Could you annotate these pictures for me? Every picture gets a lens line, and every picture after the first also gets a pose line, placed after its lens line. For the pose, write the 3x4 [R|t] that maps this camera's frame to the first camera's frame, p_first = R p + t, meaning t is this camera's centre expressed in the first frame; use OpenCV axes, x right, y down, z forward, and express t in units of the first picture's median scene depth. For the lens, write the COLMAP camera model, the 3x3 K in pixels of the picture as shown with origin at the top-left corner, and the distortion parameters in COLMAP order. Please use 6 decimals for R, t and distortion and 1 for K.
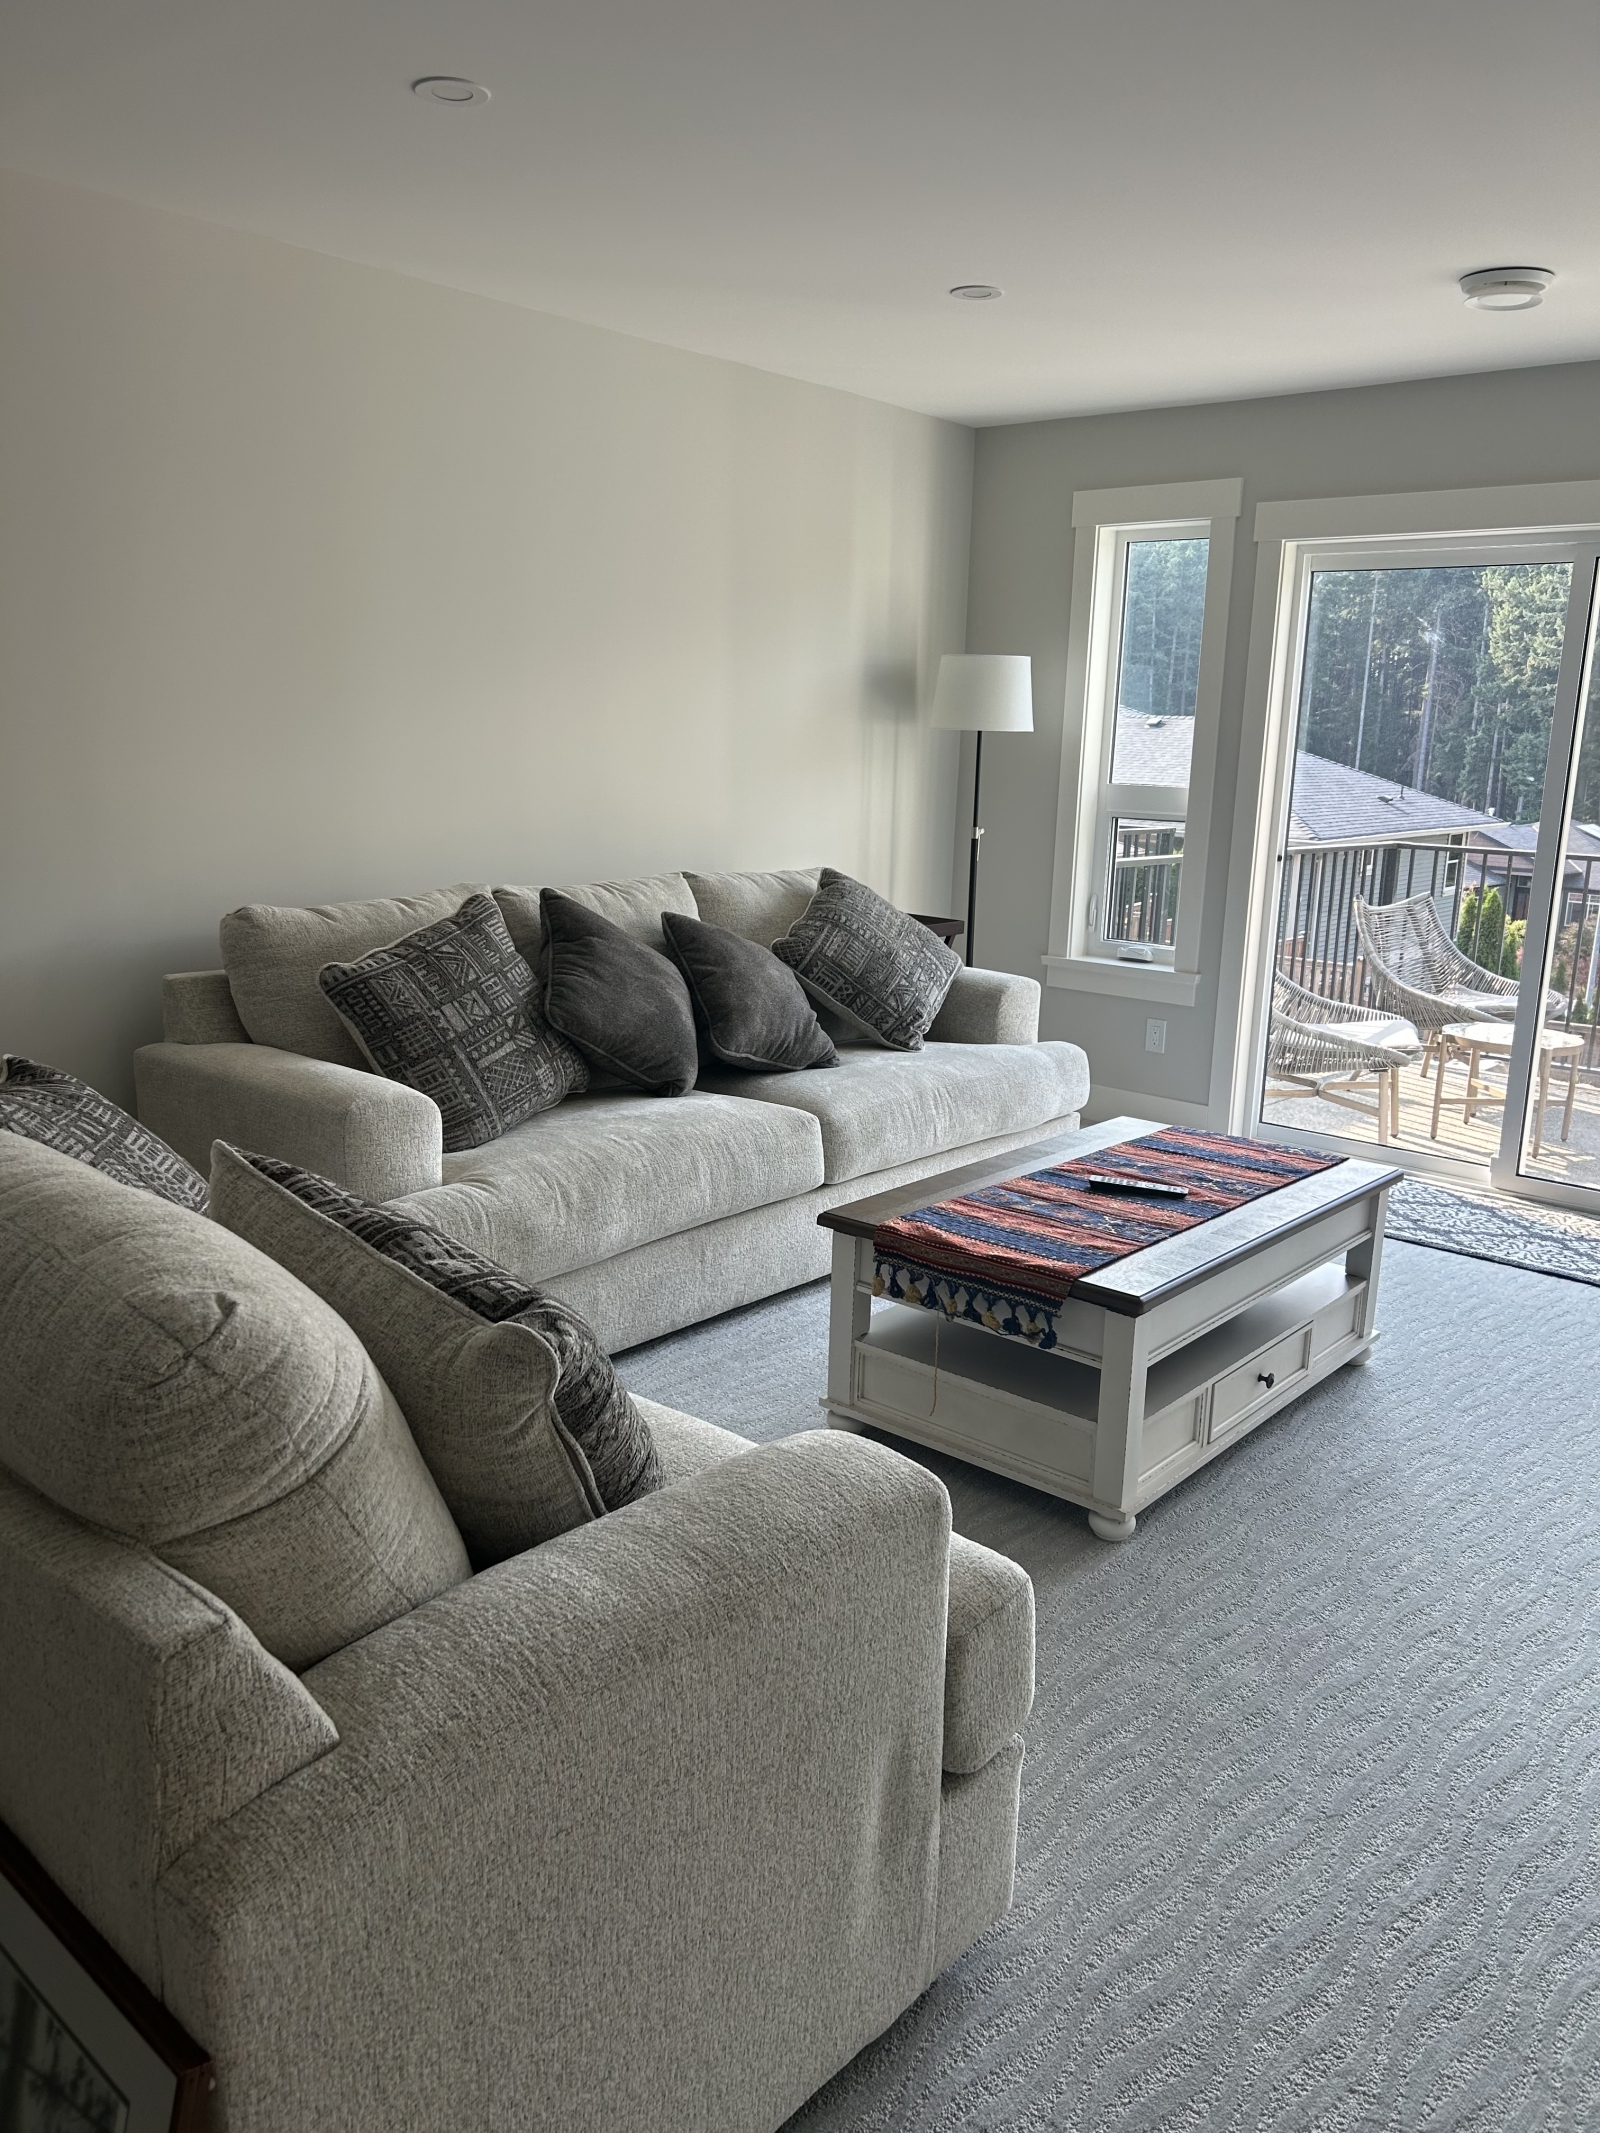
lens RADIAL K [[1602.7, 0, 792.6], [0, 1602.7, 1070.0], [0, 0, 1]] dist [0.005477, -0.002958]
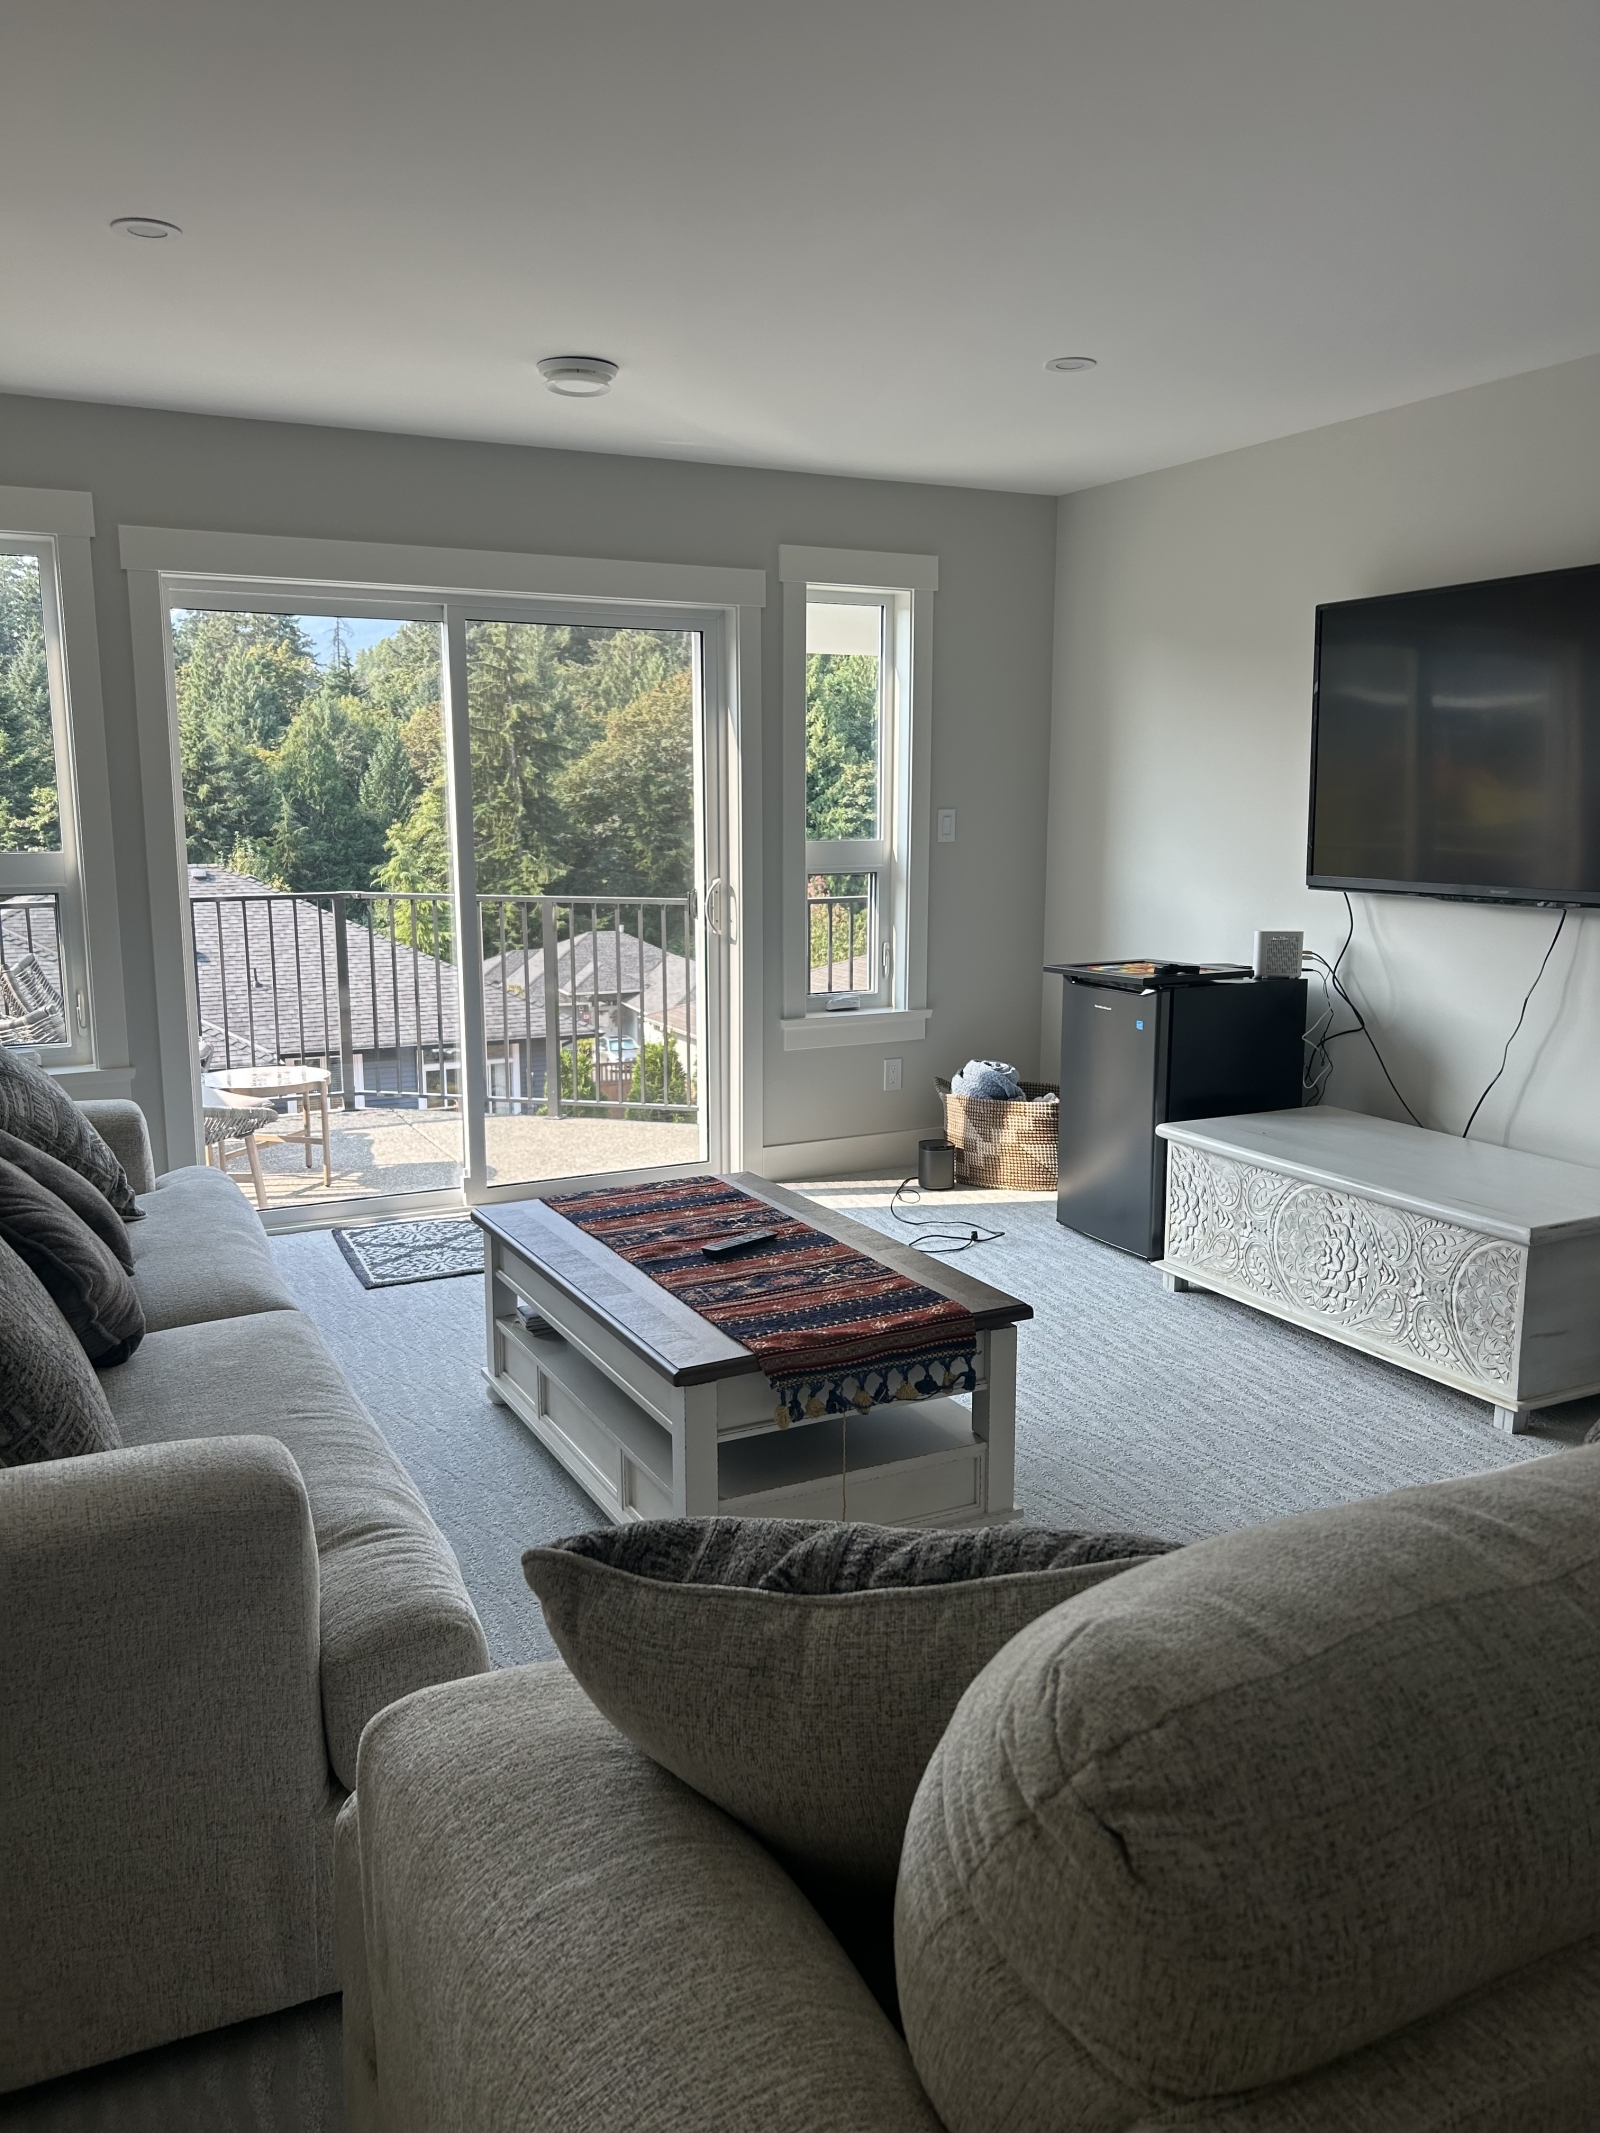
lens RADIAL K [[1602.7, 0, 793.3], [0, 1602.7, 1064.2], [0, 0, 1]] dist [0.005477, -0.002958]
pose [[0.377290, -0.185546, 0.907317, -0.638038], [0.210836, 0.971206, 0.110940, -0.134608], [-0.901776, 0.149439, 0.405546, 0.550511]]
